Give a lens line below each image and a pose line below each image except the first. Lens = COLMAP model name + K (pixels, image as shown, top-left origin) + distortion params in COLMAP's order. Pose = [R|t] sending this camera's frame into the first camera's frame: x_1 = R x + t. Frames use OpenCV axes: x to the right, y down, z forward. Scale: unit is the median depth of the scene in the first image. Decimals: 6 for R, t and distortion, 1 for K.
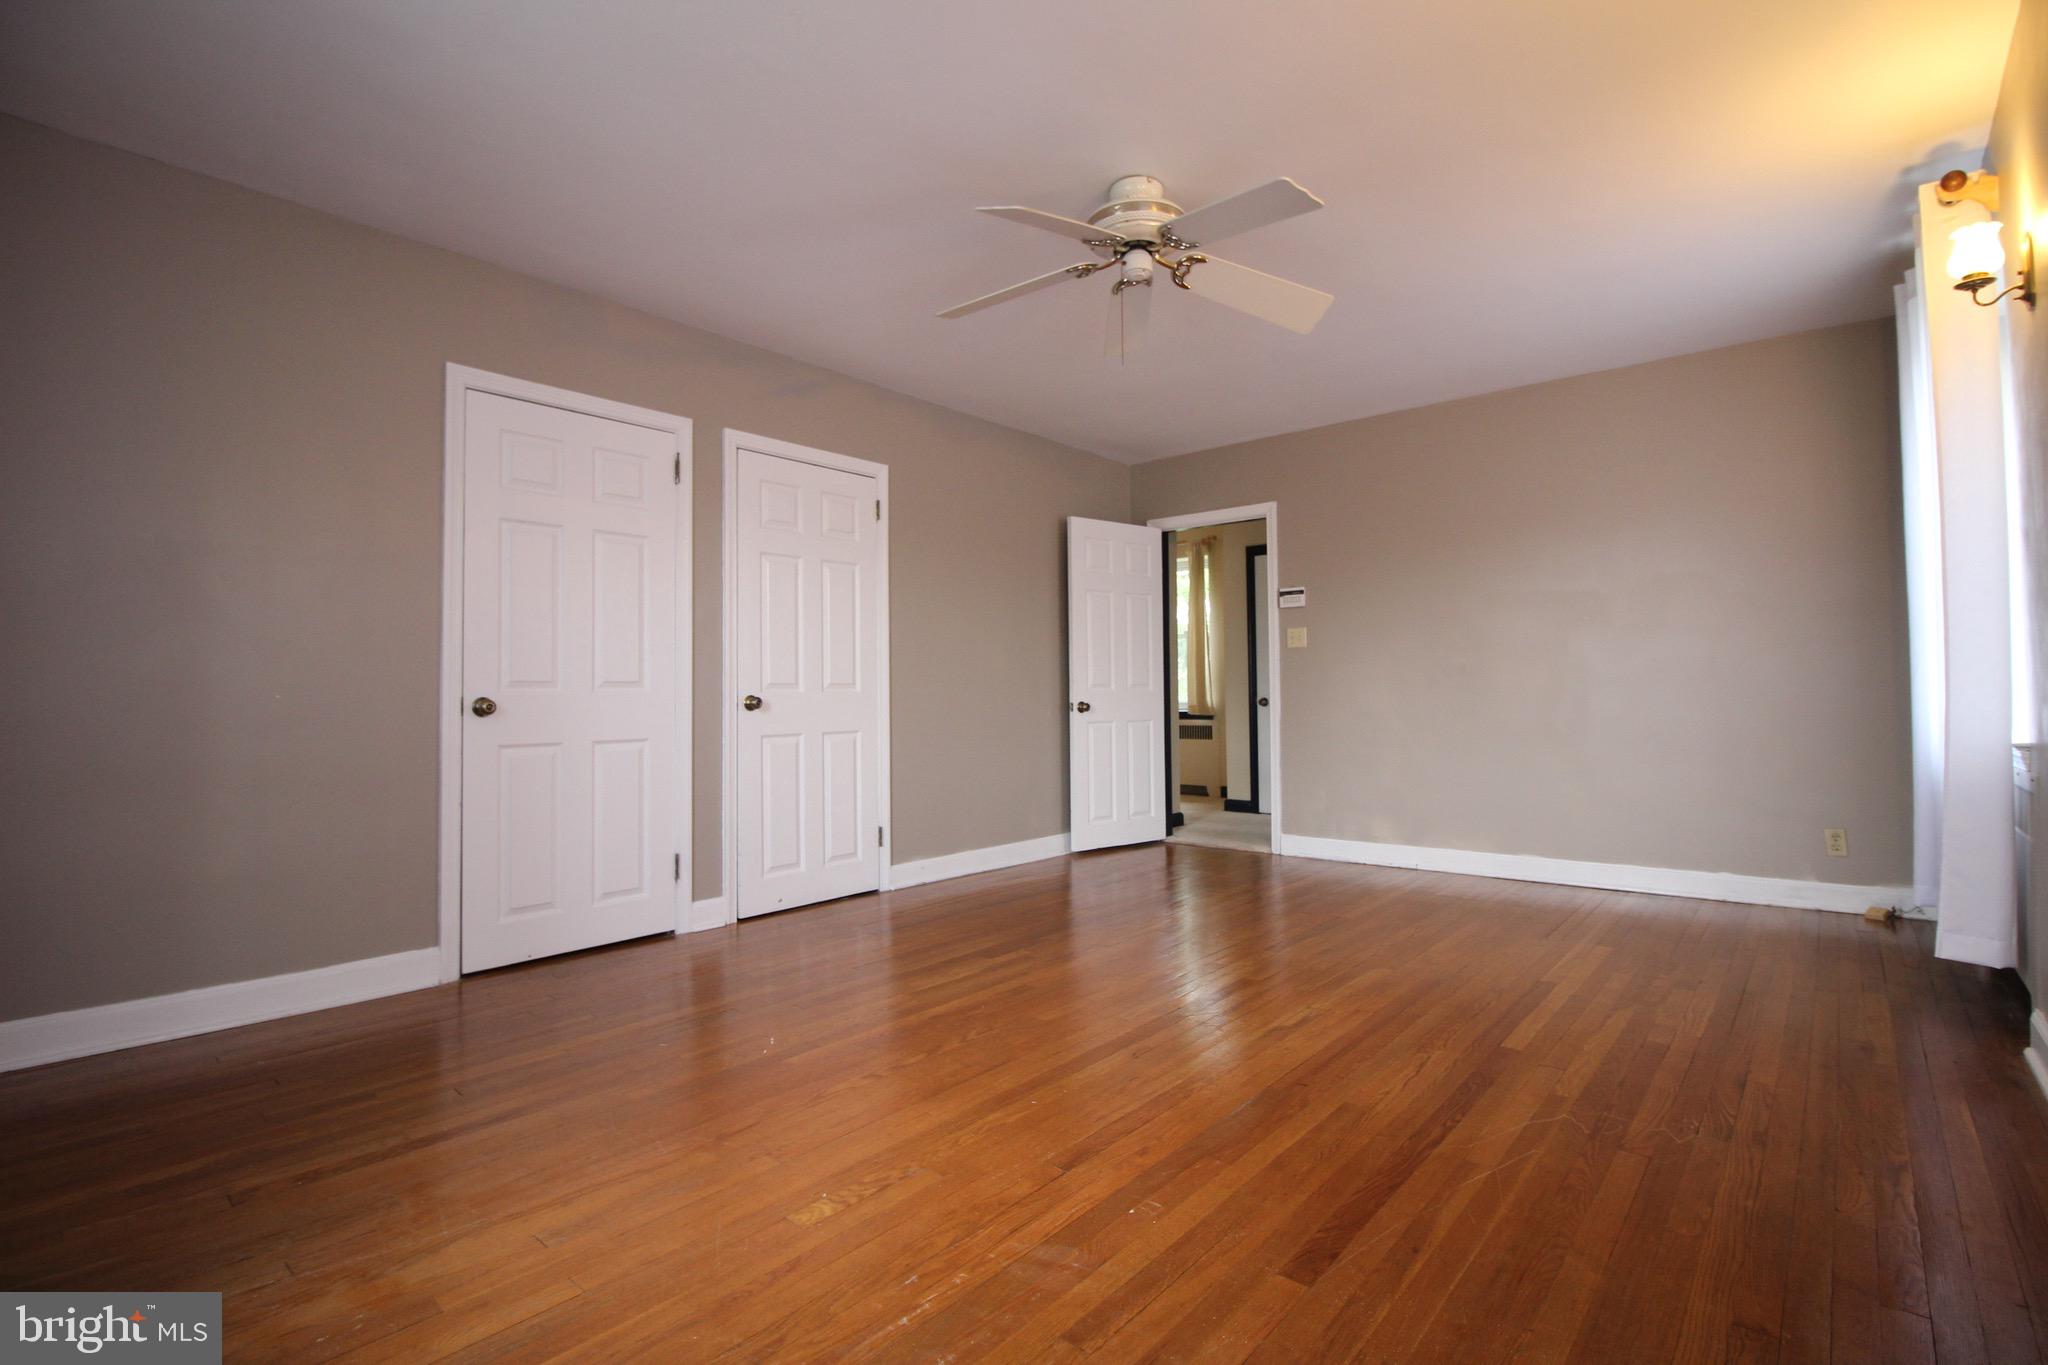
lens RADIAL K [[962.1, 0, 1043.9], [0, 962.1, 679.4], [0, 0, 1]] dist [0.008546, -0.001294]
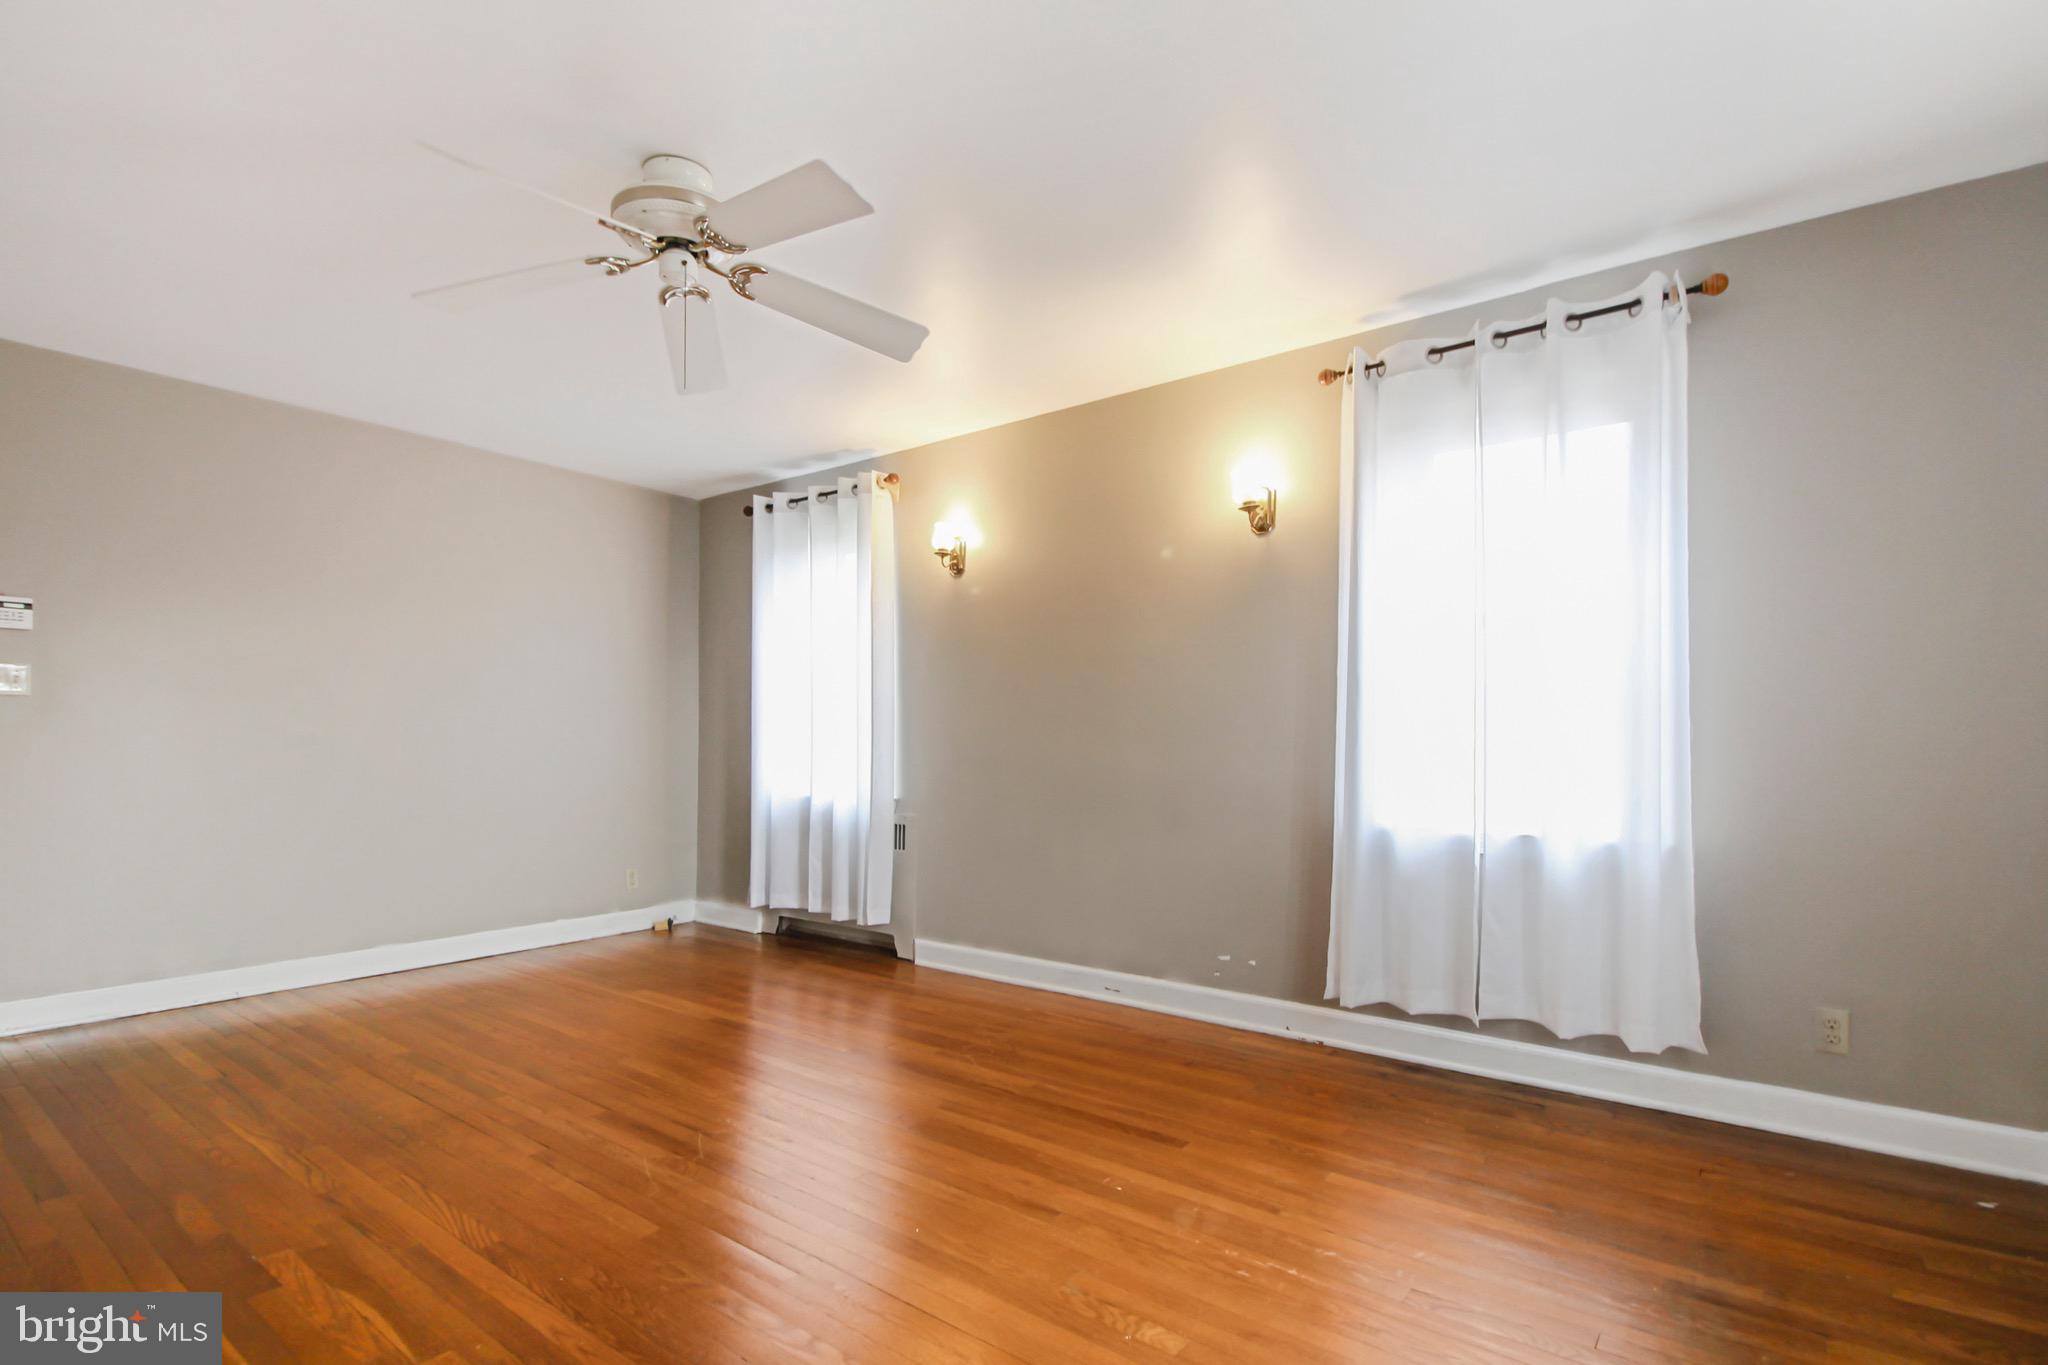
lens RADIAL K [[962.1, 0, 1043.5], [0, 962.1, 680.0], [0, 0, 1]] dist [0.008546, -0.001294]
pose [[-0.057691, 0.075685, 0.995461, -1.200170], [-0.024087, 0.996726, -0.077177, -0.031999], [-0.998044, -0.028430, -0.055679, 1.139571]]
